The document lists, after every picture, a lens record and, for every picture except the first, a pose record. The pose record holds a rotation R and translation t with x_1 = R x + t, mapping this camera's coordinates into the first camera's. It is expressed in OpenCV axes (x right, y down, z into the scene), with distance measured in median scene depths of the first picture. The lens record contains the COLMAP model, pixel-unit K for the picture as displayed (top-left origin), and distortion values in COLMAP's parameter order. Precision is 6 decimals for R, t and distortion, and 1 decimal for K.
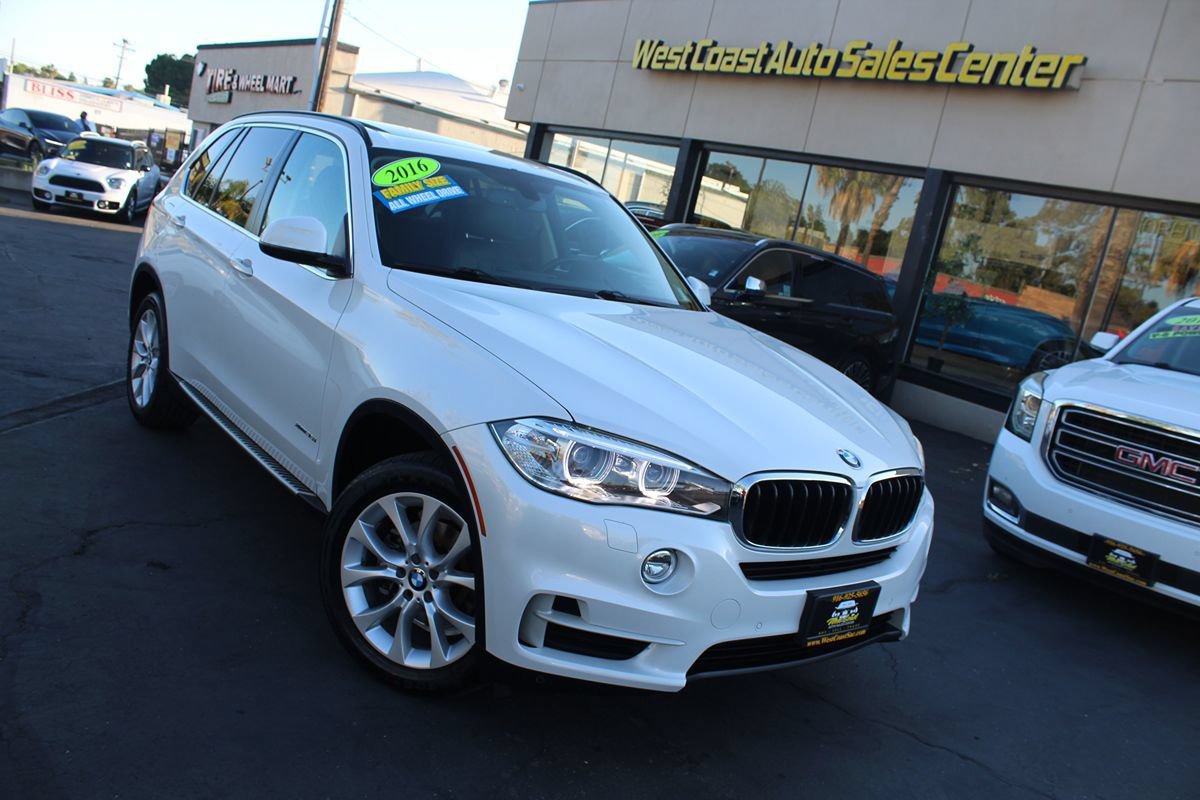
lens RADIAL K [[1019.3, 0, 610.8], [0, 1019.3, 412.9], [0, 0, 1]] dist [-0.165093, 0.140015]
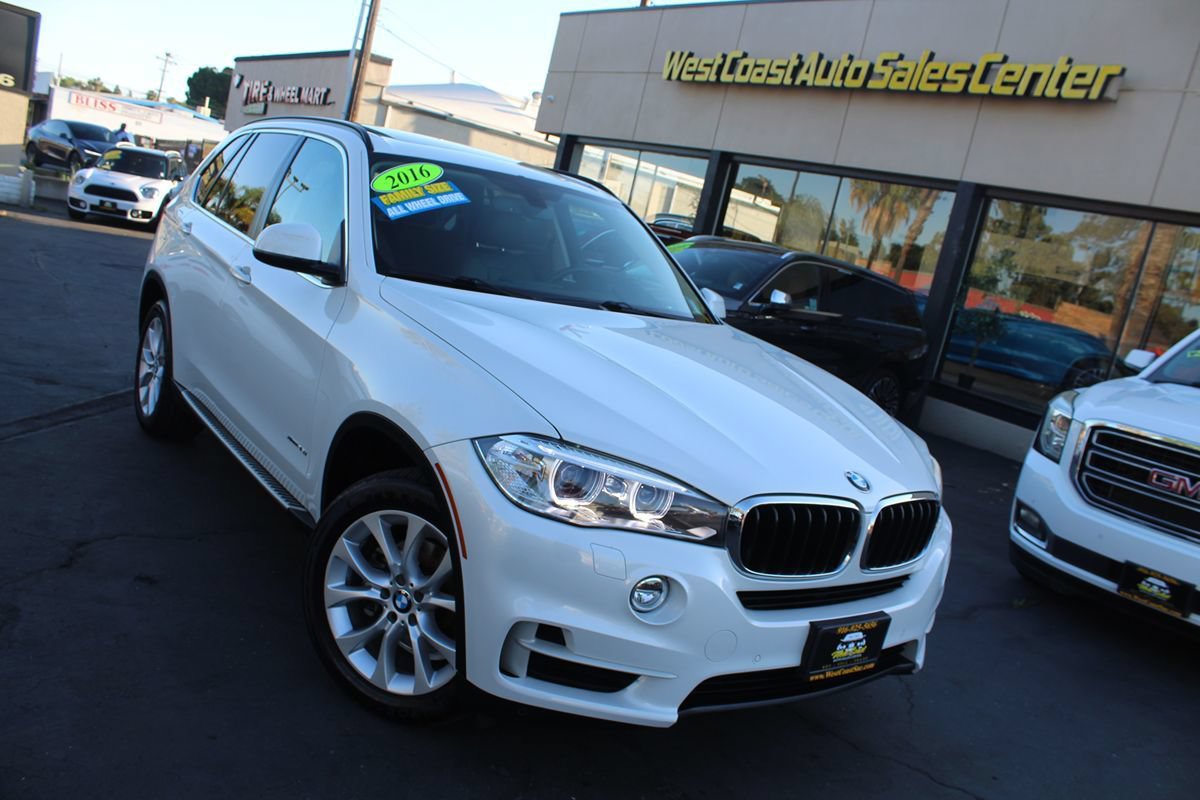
lens RADIAL K [[1019.3, 0, 605.4], [0, 1019.3, 412.5], [0, 0, 1]] dist [-0.165093, 0.140015]
pose [[0.999243, 0.011762, -0.037084, 0.019755], [-0.012246, 0.999842, -0.012864, -0.002188], [0.036927, 0.013309, 0.999229, 0.029321]]
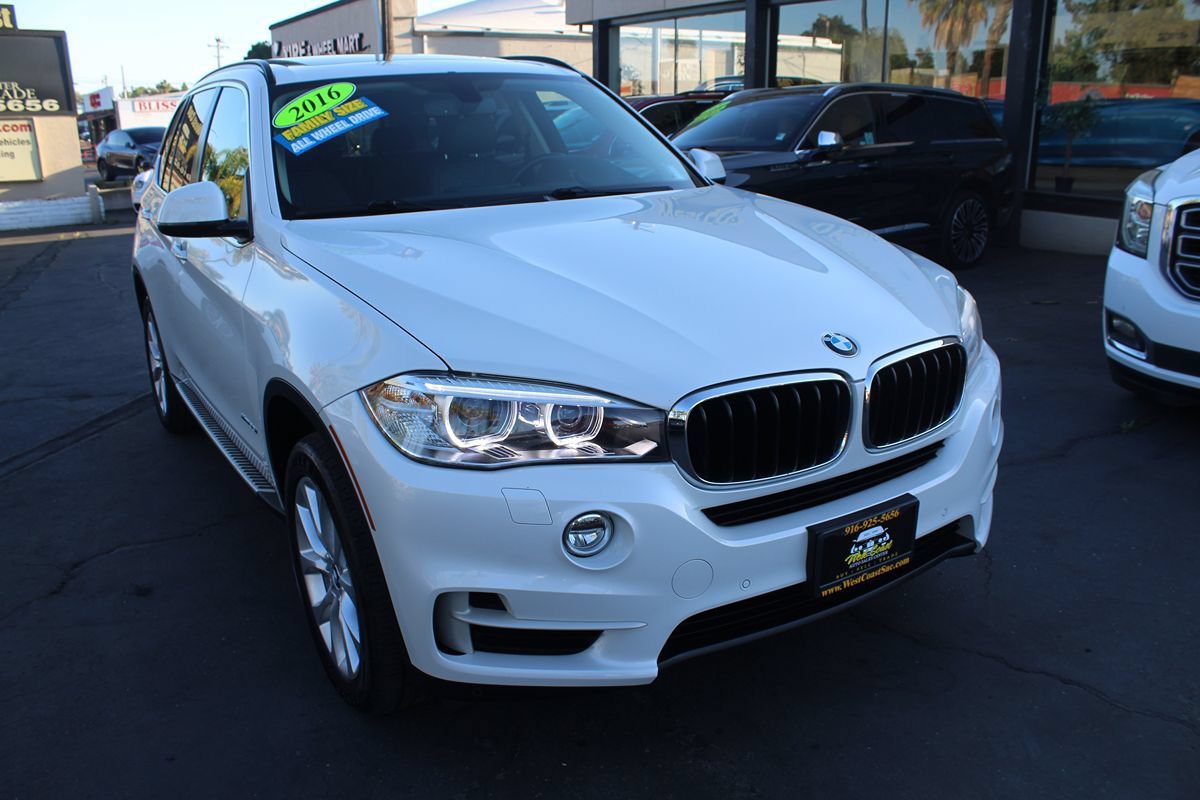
lens RADIAL K [[1019.3, 0, 586.9], [0, 1019.3, 417.2], [0, 0, 1]] dist [-0.165093, 0.140015]
pose [[0.965978, -0.177632, -0.187971, 0.103533], [0.195505, 0.977343, 0.081109, 0.000407], [0.169304, -0.115099, 0.978820, 0.126430]]
